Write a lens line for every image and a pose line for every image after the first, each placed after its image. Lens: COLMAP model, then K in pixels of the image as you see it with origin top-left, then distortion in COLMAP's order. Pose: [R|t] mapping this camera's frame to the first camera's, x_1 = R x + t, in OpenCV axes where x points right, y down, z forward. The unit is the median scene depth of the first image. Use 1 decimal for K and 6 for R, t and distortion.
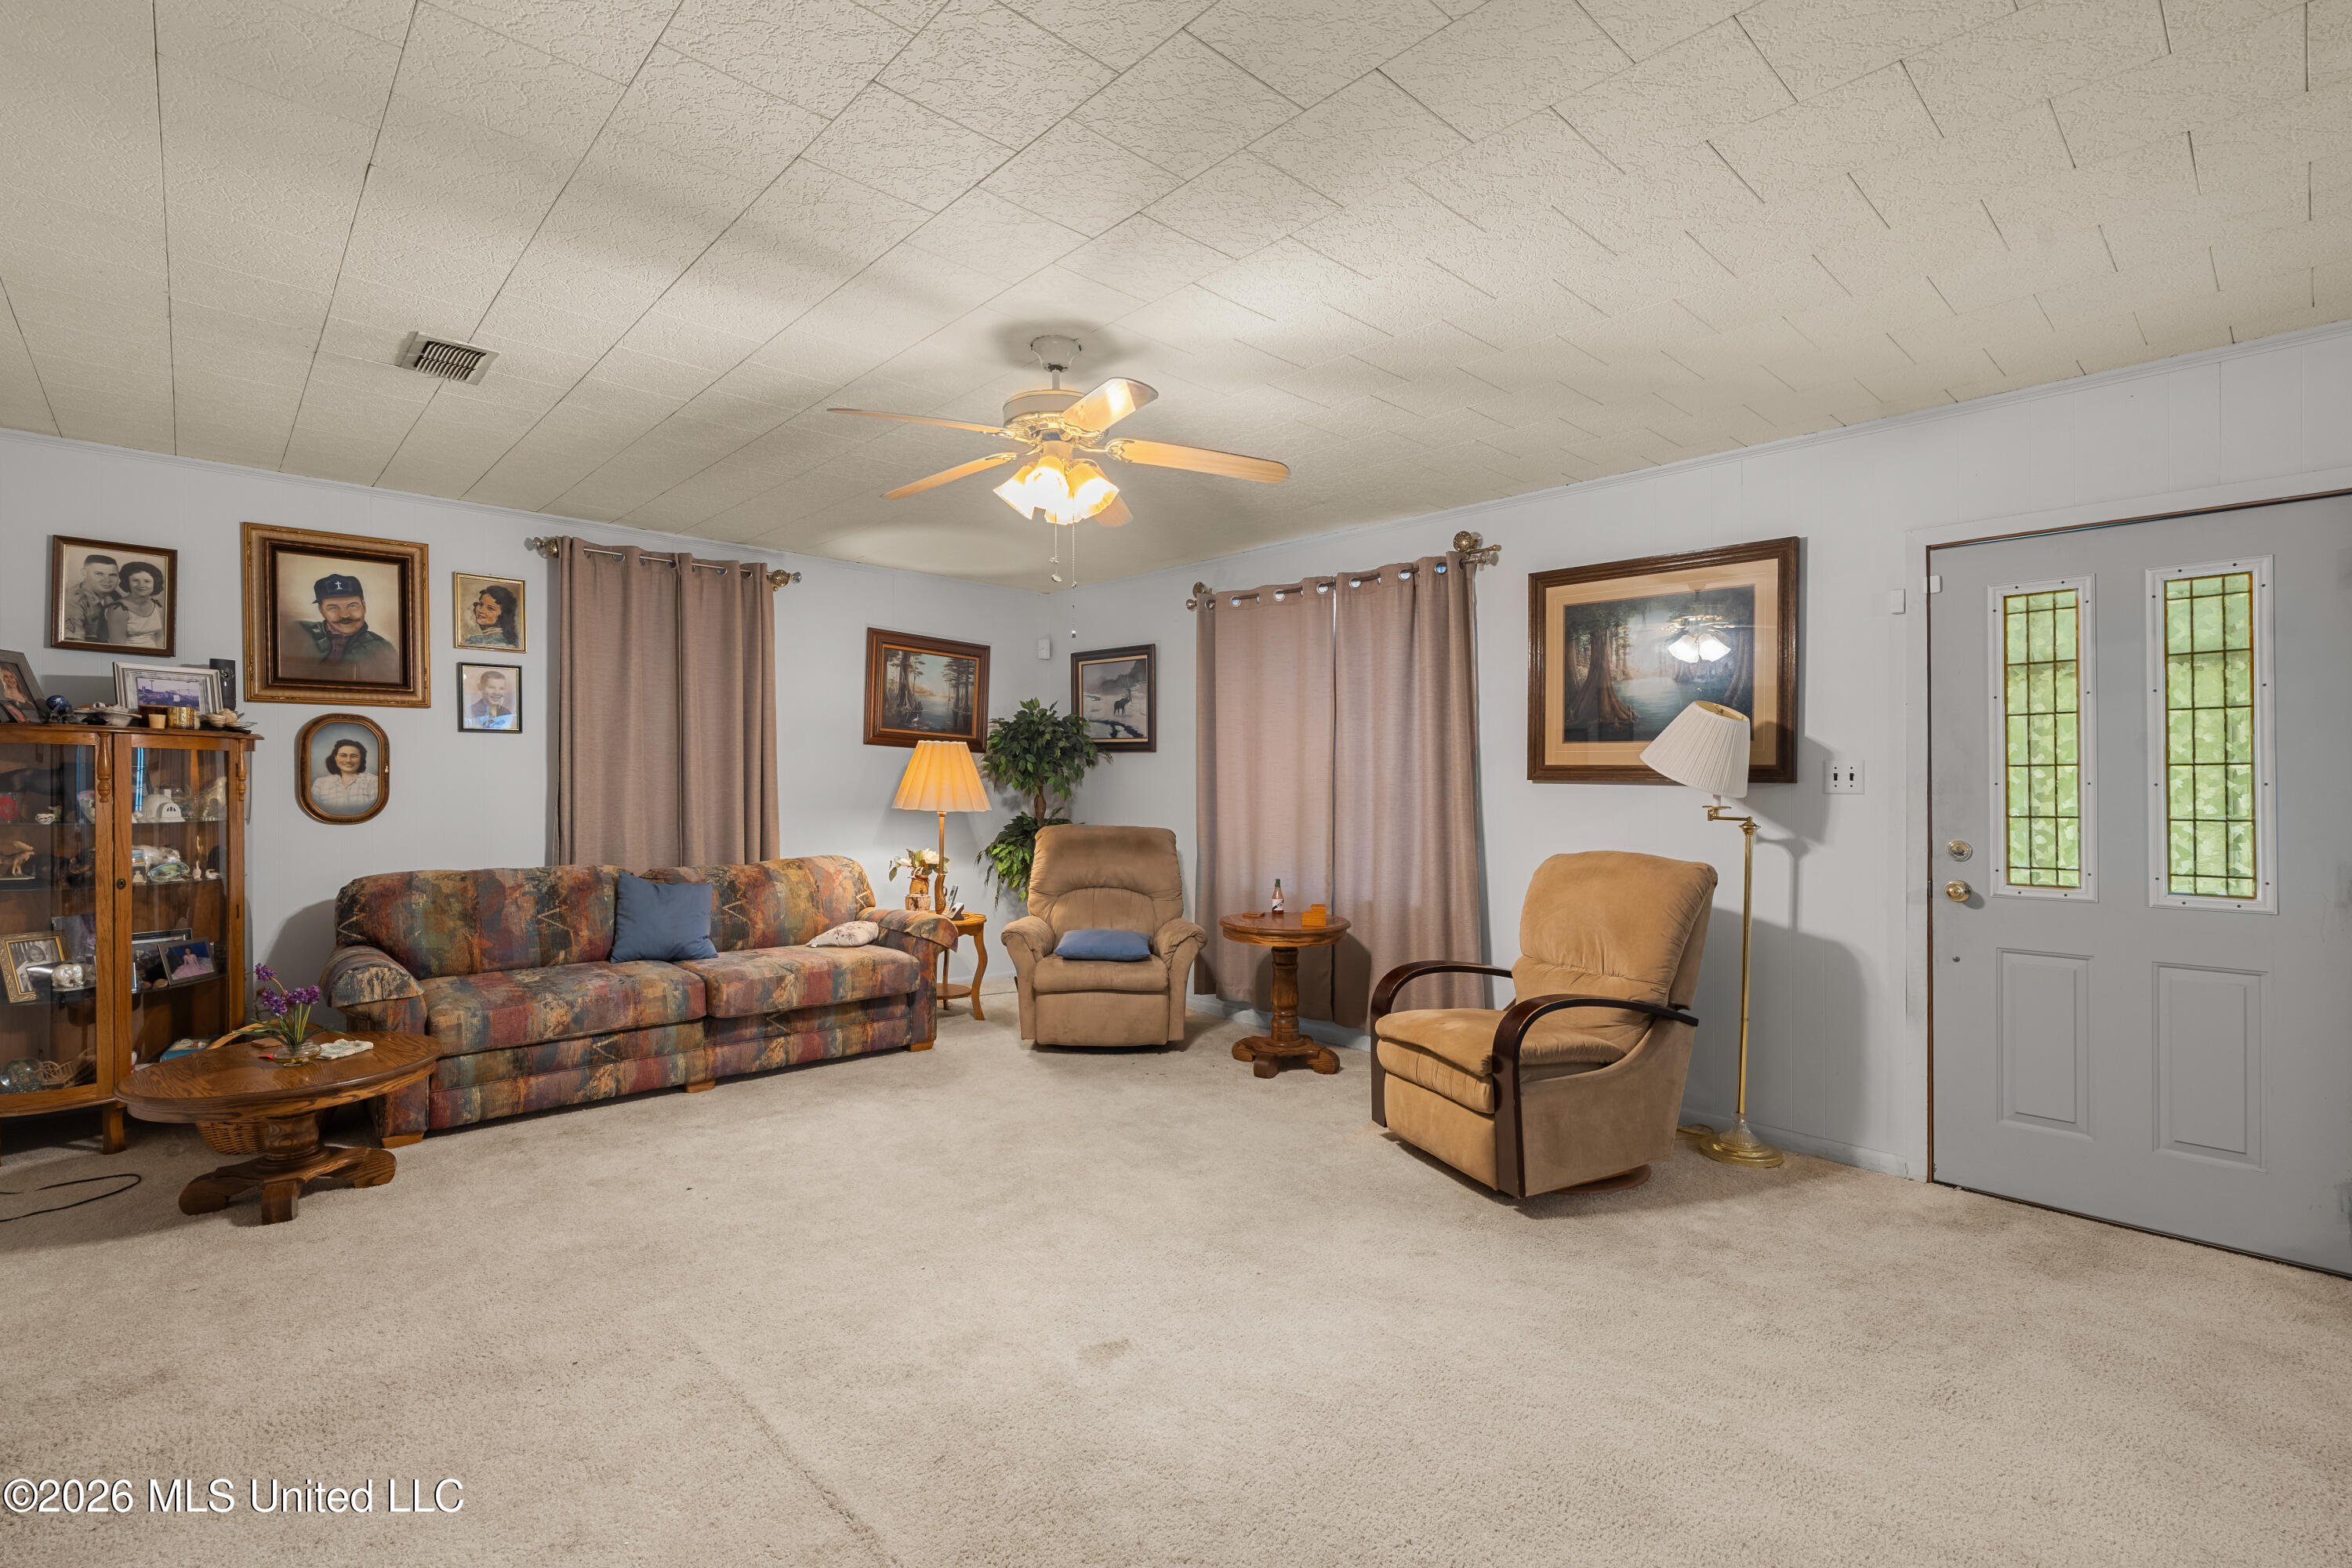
lens RADIAL K [[1068.2, 0, 1167.6], [0, 1068.2, 785.1], [0, 0, 1]] dist [-0.000430, 0.000311]
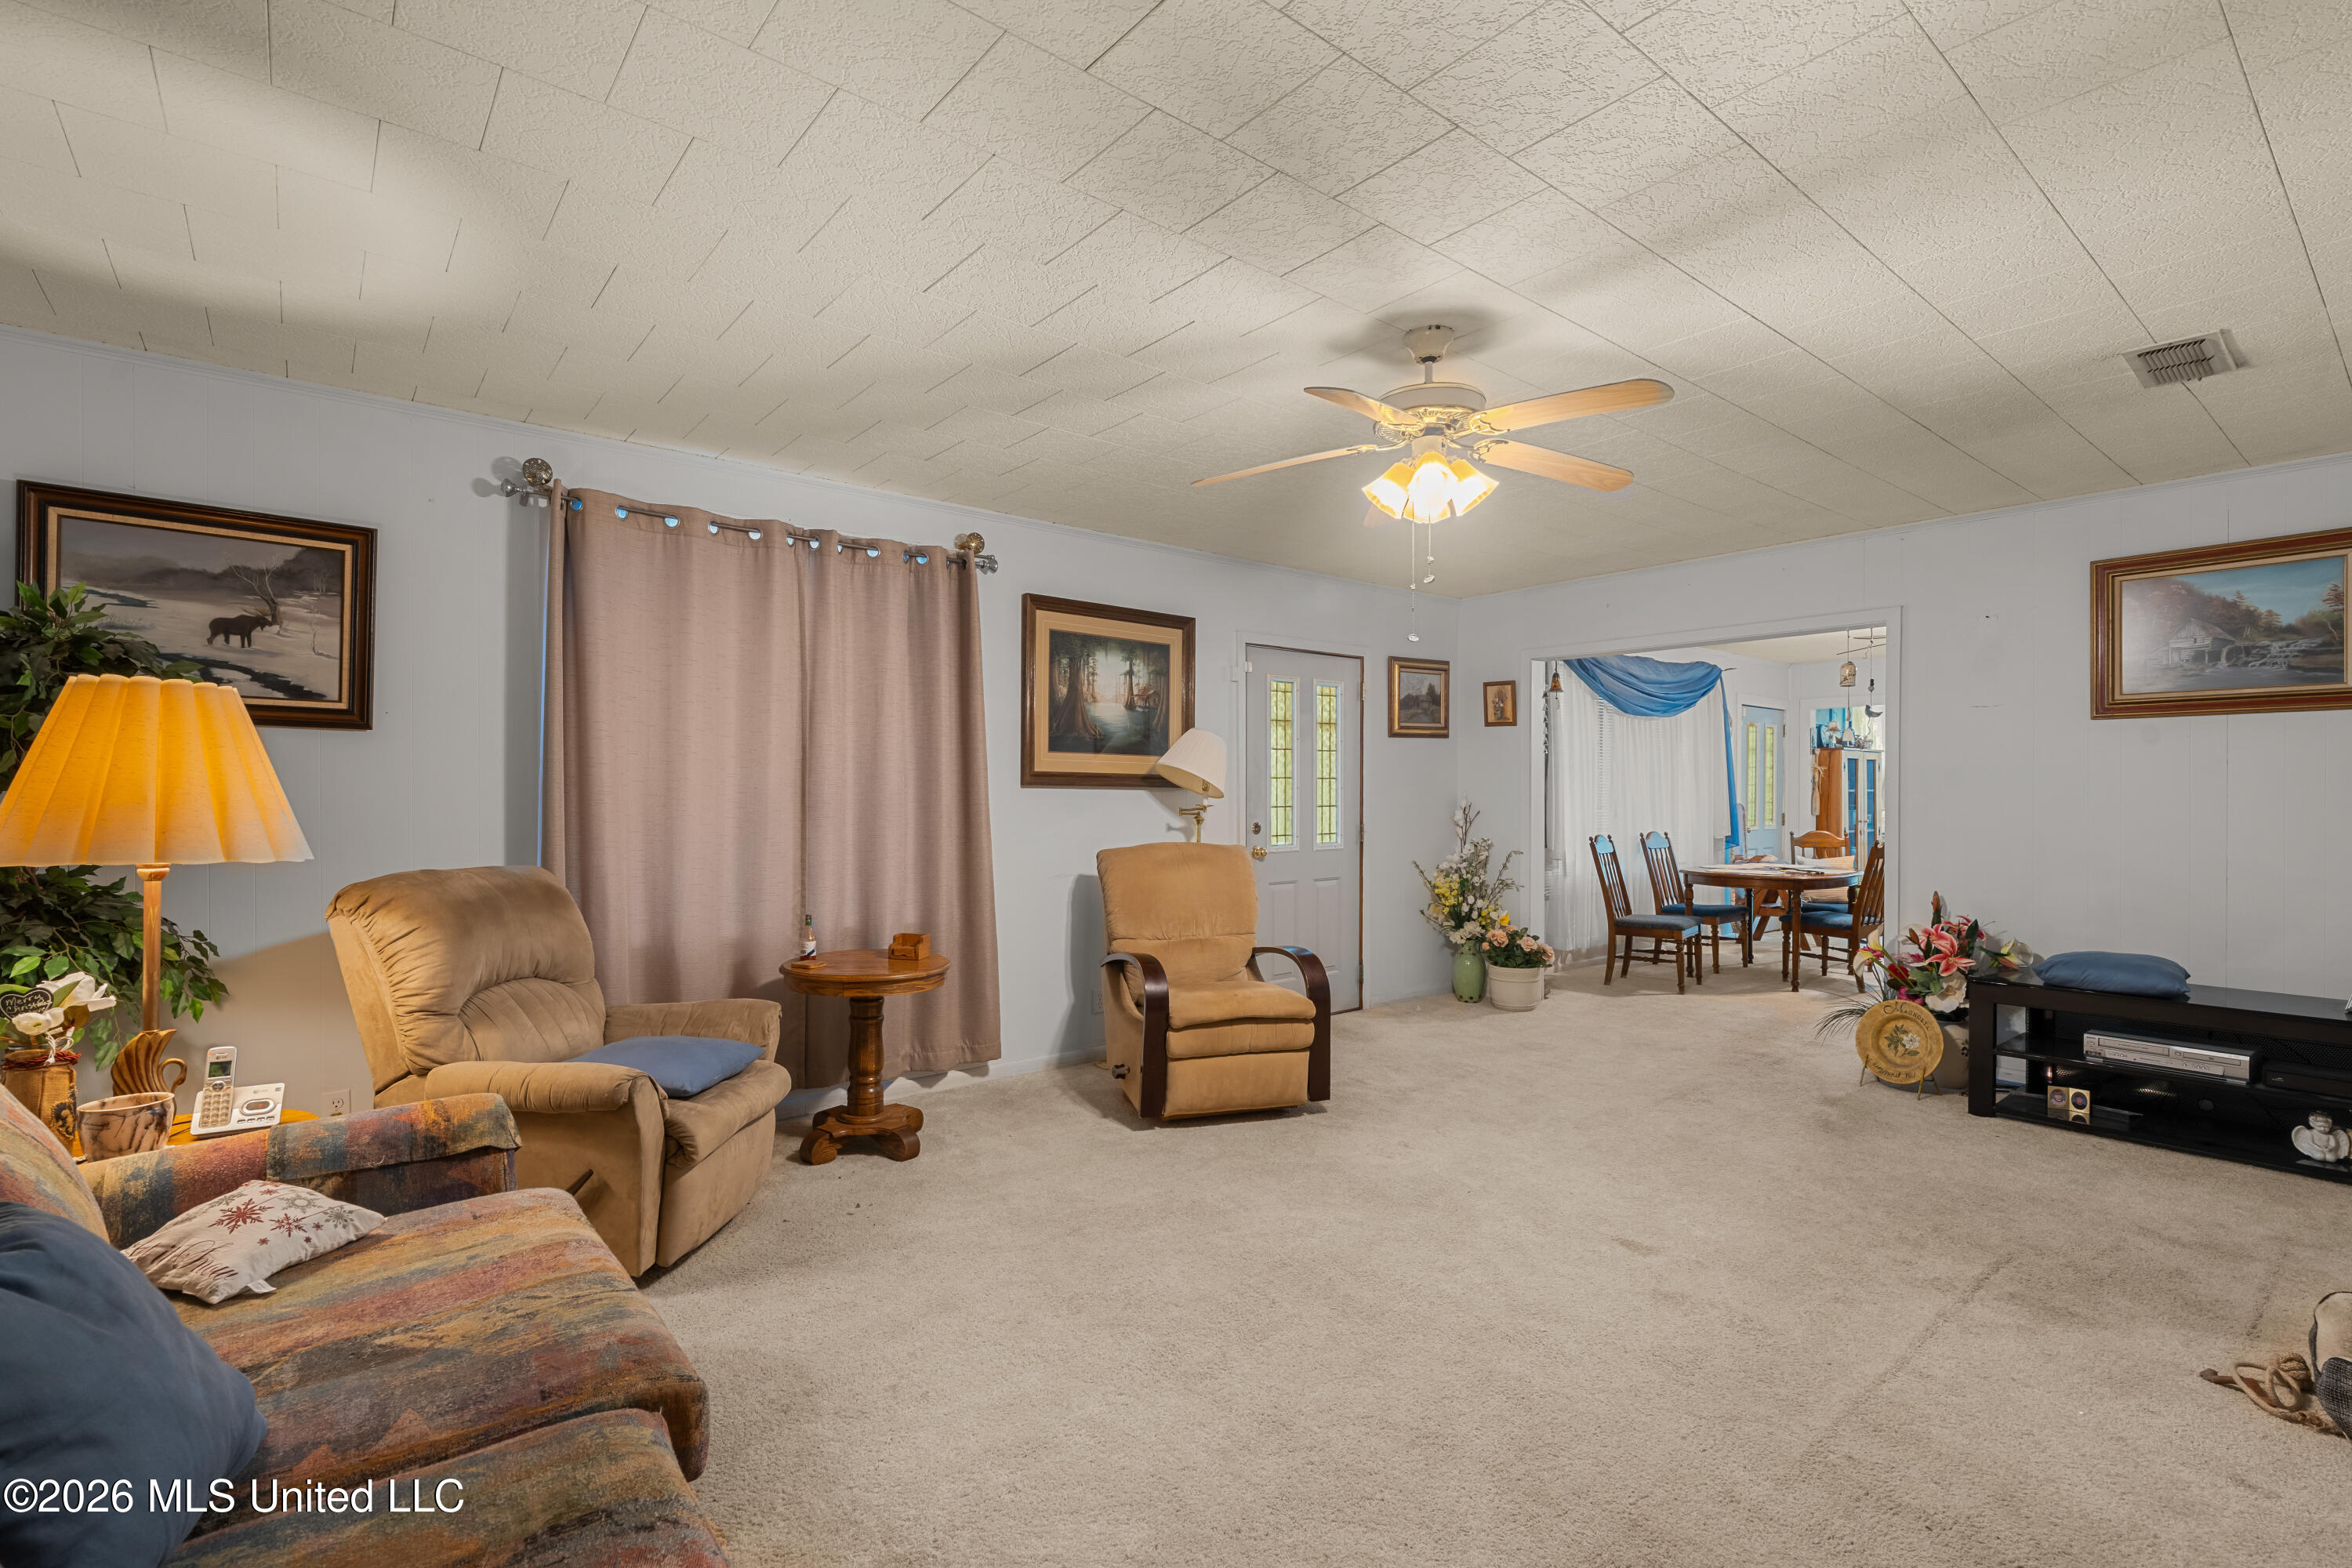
lens RADIAL K [[1068.2, 0, 1165.0], [0, 1068.2, 776.7], [0, 0, 1]] dist [-0.000430, 0.000311]
pose [[0.068299, 0.006146, 0.997646, -0.731449], [-0.000426, 0.999981, -0.006131, -0.006529], [-0.997665, -0.000007, 0.068300, 0.796608]]
